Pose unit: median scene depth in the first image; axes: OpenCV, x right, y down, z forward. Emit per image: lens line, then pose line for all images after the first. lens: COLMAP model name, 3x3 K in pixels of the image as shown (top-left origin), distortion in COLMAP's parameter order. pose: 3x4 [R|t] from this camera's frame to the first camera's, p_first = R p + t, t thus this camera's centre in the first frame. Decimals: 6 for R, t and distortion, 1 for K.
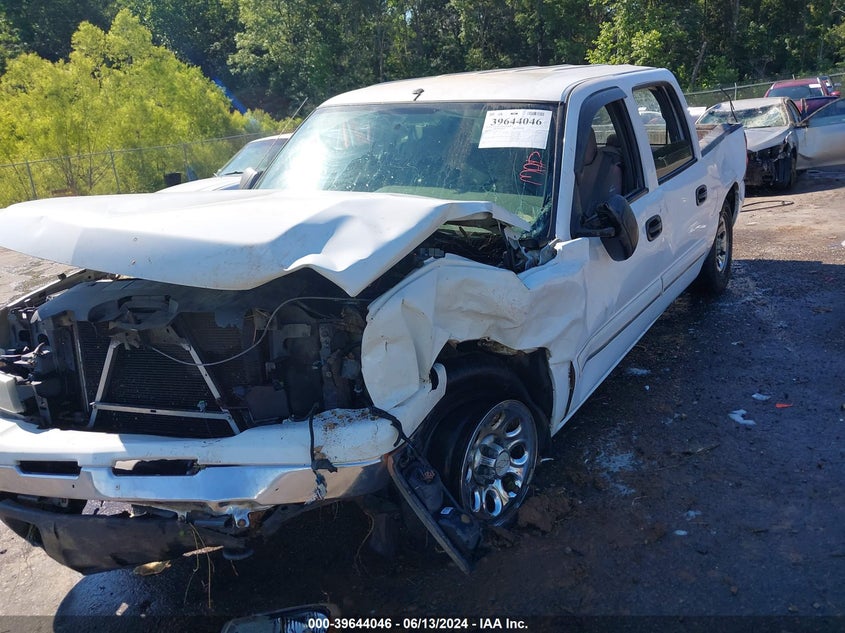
lens RADIAL K [[659.0, 0, 422.5], [0, 659.0, 316.5], [0, 0, 1]] dist [-0.001802, -0.001291]
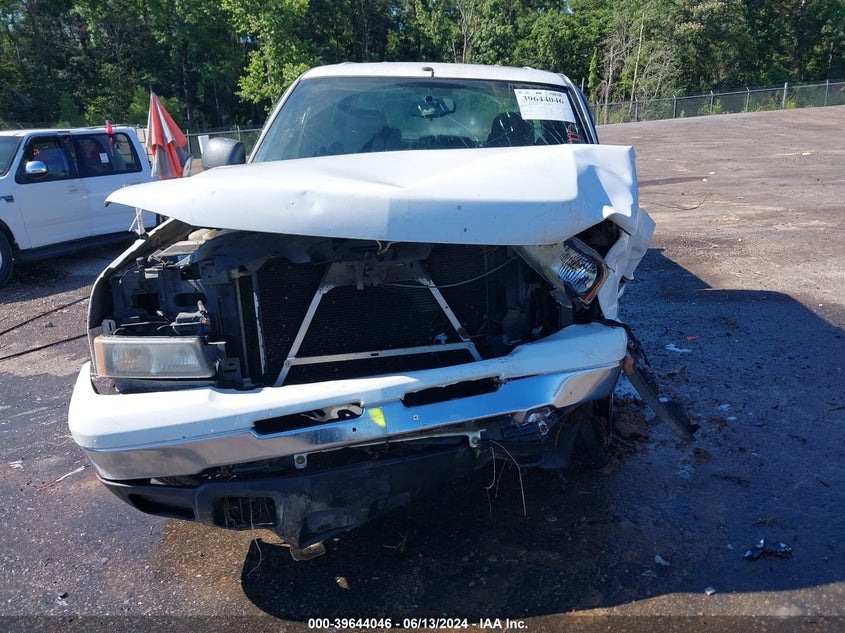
lens RADIAL K [[671.6, 0, 422.5], [0, 671.6, 316.5], [0, 0, 1]] dist [0.010175, -0.003606]
pose [[0.883085, -0.070889, 0.463827, -0.838662], [0.090556, 0.995686, -0.020235, 0.120364], [-0.460391, 0.059871, 0.885695, 0.097211]]
